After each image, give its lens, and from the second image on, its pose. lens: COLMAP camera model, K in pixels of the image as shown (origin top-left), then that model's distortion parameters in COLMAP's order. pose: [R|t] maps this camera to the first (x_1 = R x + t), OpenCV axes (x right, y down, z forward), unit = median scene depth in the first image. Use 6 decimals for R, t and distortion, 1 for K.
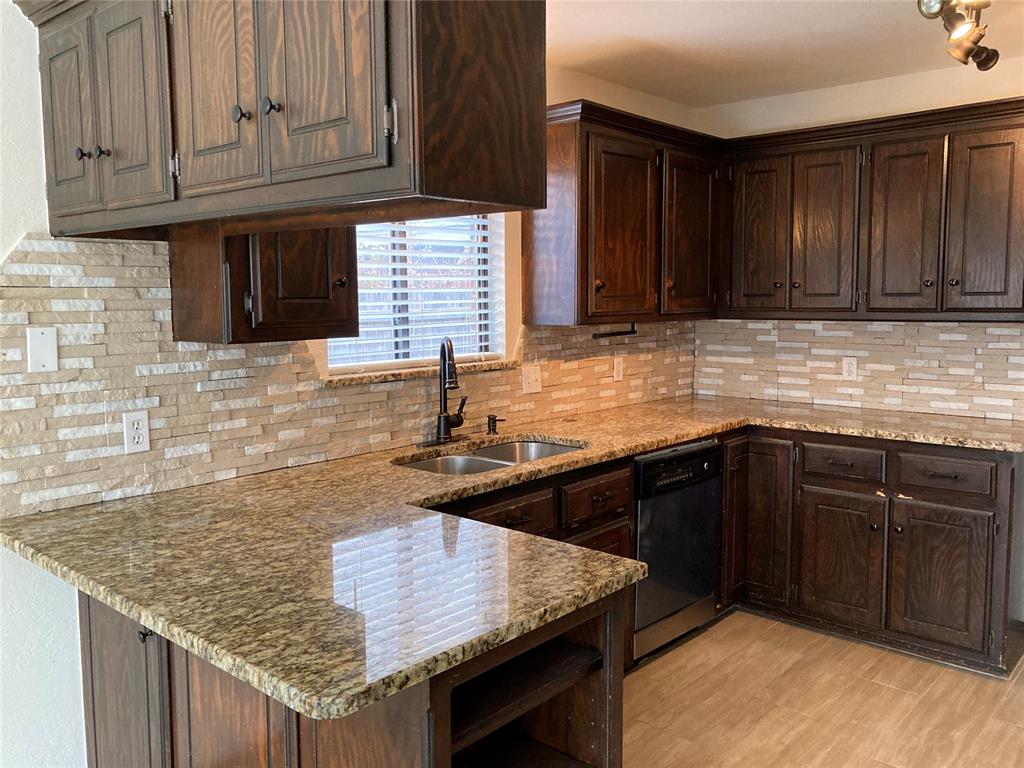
lens RADIAL K [[841.7, 0, 509.4], [0, 841.7, 367.0], [0, 0, 1]] dist [0.121827, -0.241251]
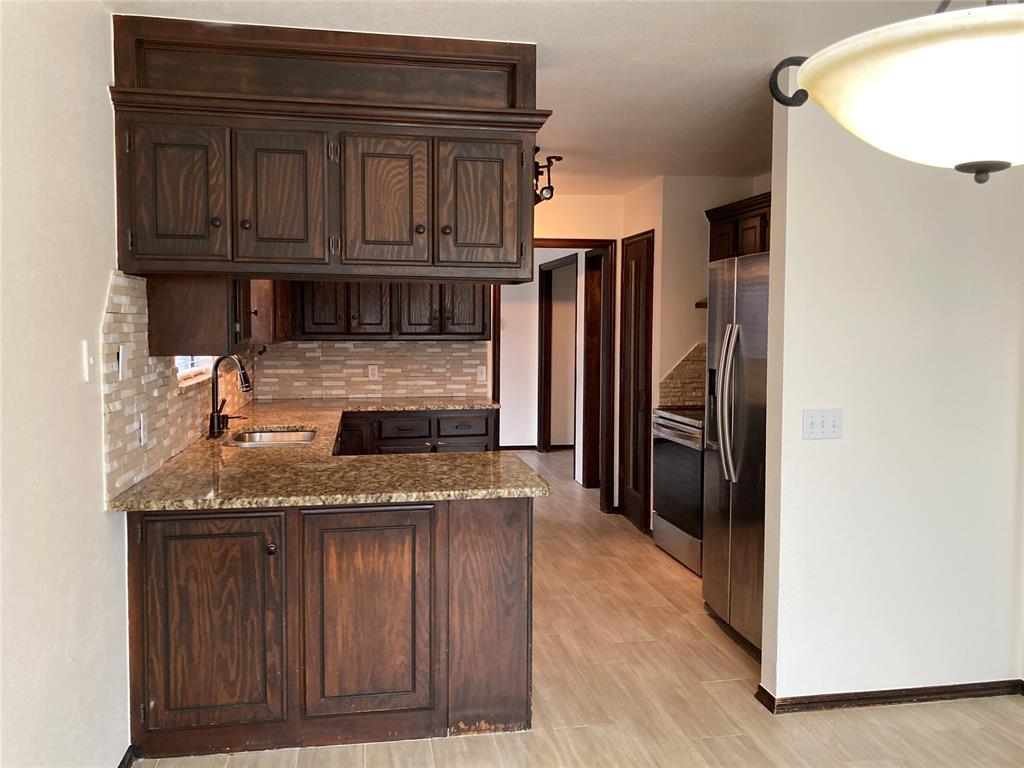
lens RADIAL K [[841.7, 0, 509.4], [0, 841.7, 367.0], [0, 0, 1]] dist [0.121827, -0.241251]
pose [[0.614295, -0.032459, 0.788408, -0.685256], [0.059588, 0.998209, -0.005332, 0.015508], [-0.786823, 0.050255, 0.615129, -0.130793]]
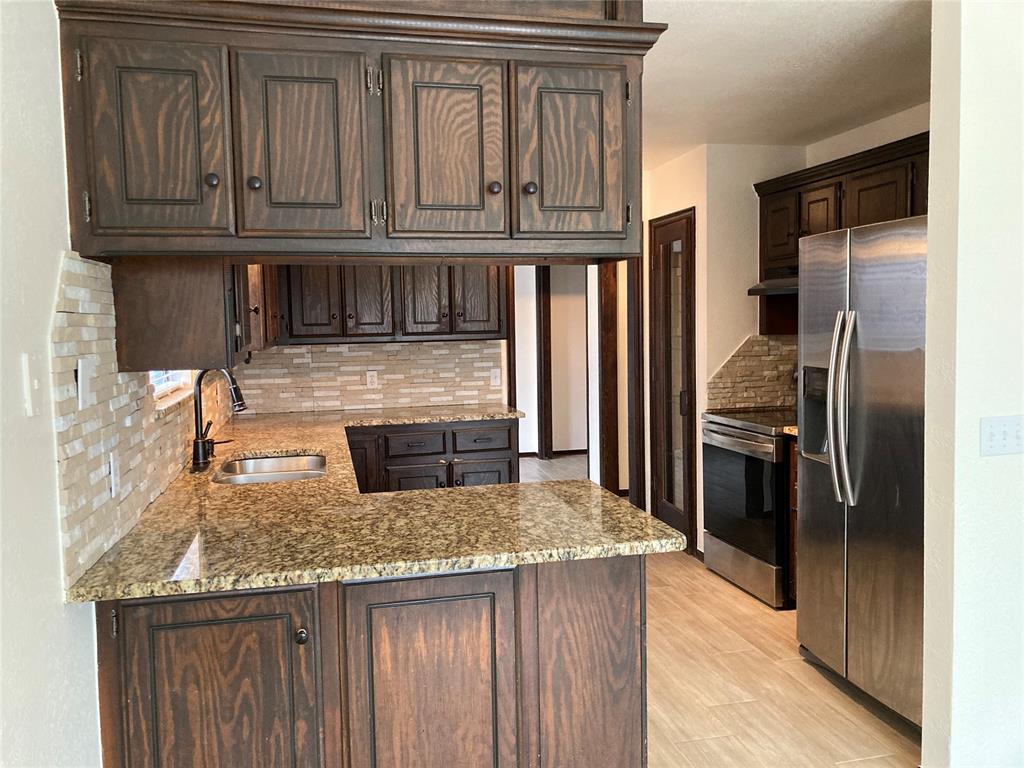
lens RADIAL K [[842.8, 0, 511.1], [0, 842.8, 374.2], [0, 0, 1]] dist [0.040894, -0.009009]
pose [[0.571531, -0.057344, 0.818574, -0.581224], [0.086407, 0.996215, 0.009459, -0.000438], [-0.816018, 0.065325, 0.574323, 0.079092]]
